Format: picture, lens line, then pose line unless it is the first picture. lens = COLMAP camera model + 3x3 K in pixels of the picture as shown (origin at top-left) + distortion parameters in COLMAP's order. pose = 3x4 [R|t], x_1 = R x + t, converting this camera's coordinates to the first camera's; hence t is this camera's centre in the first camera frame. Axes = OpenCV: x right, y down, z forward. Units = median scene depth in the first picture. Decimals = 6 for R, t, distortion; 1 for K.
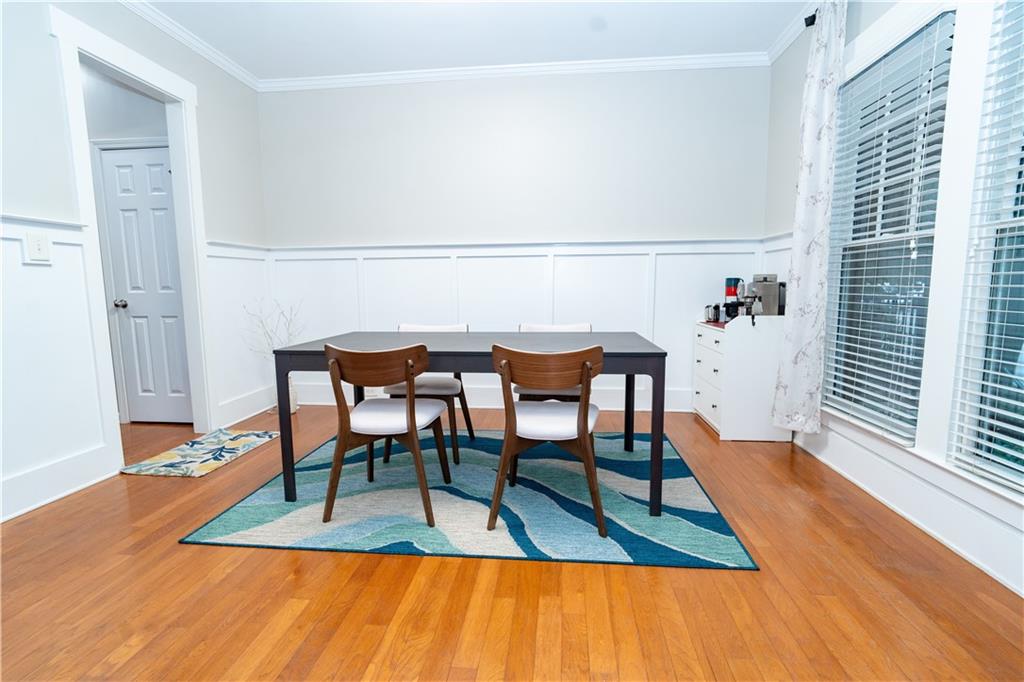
lens RADIAL K [[476.7, 0, 512.0], [0, 476.7, 341.0], [0, 0, 1]] dist [-0.021546, 0.010770]
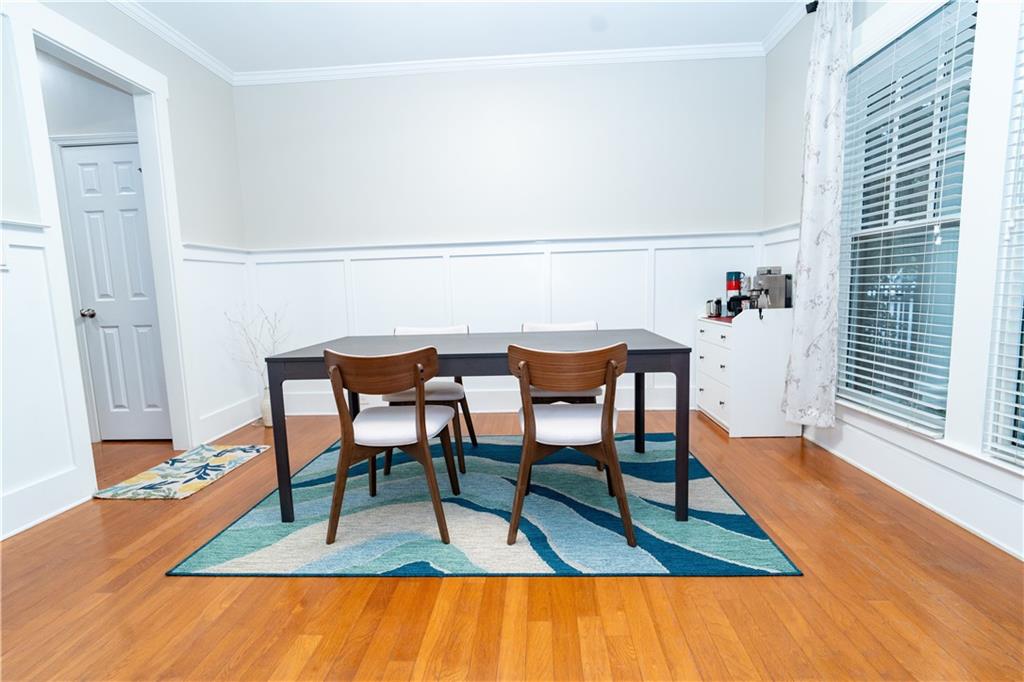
lens RADIAL K [[476.7, 0, 512.0], [0, 476.7, 341.0], [0, 0, 1]] dist [-0.021546, 0.010770]
pose [[0.998603, -0.027176, 0.045326, -0.063247], [0.027407, 0.999614, -0.004465, 0.003649], [-0.045187, 0.005701, 0.998962, 0.058971]]
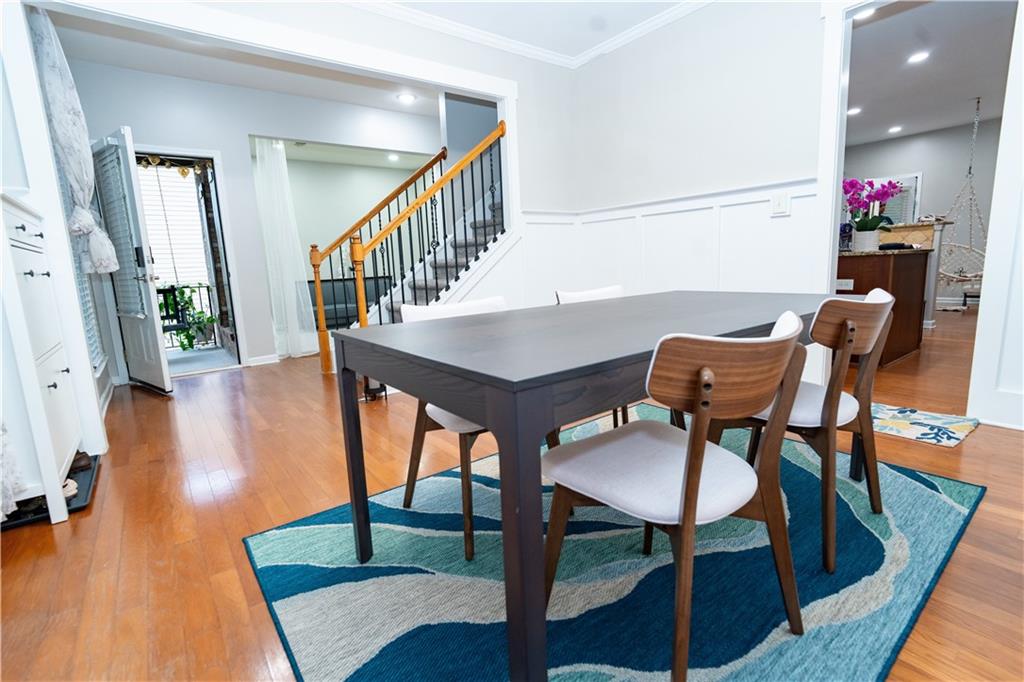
lens RADIAL K [[476.7, 0, 512.0], [0, 476.7, 341.0], [0, 0, 1]] dist [-0.021546, 0.010770]
pose [[-0.725082, 0.151037, -0.671896, 0.515437], [-0.032735, 0.966991, 0.252698, -0.126619], [0.687884, 0.205222, -0.696204, 1.426845]]
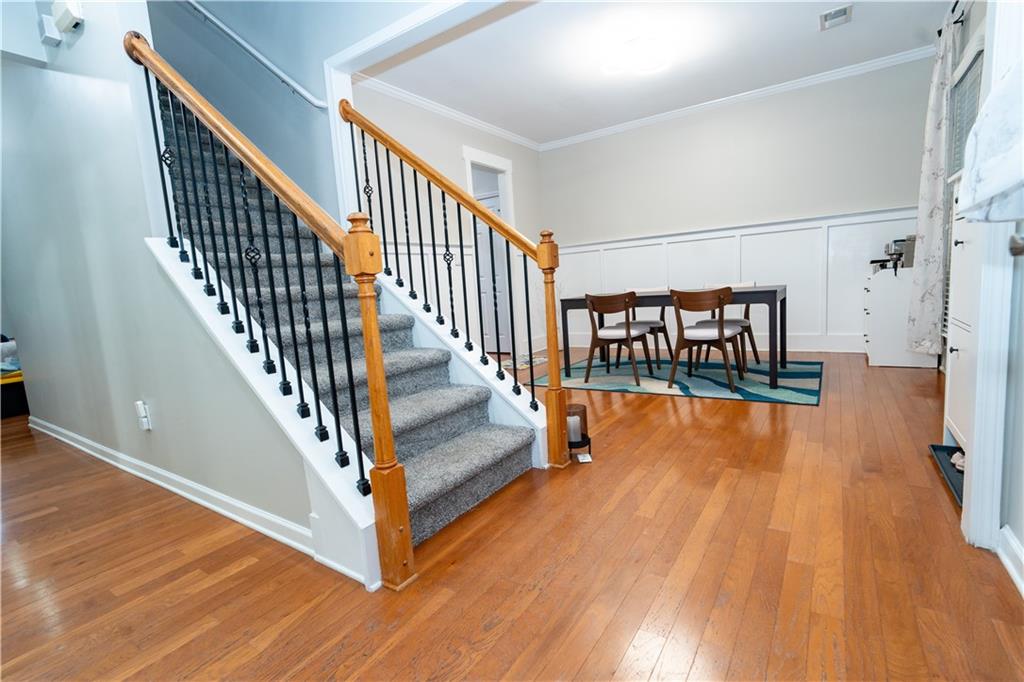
lens RADIAL K [[476.7, 0, 512.0], [0, 476.7, 341.0], [0, 0, 1]] dist [-0.021546, 0.010770]
pose [[0.879302, 0.003882, -0.476249, 0.257207], [0.007117, 0.999748, 0.021291, 0.140337], [0.476211, -0.022110, 0.879053, -0.810742]]
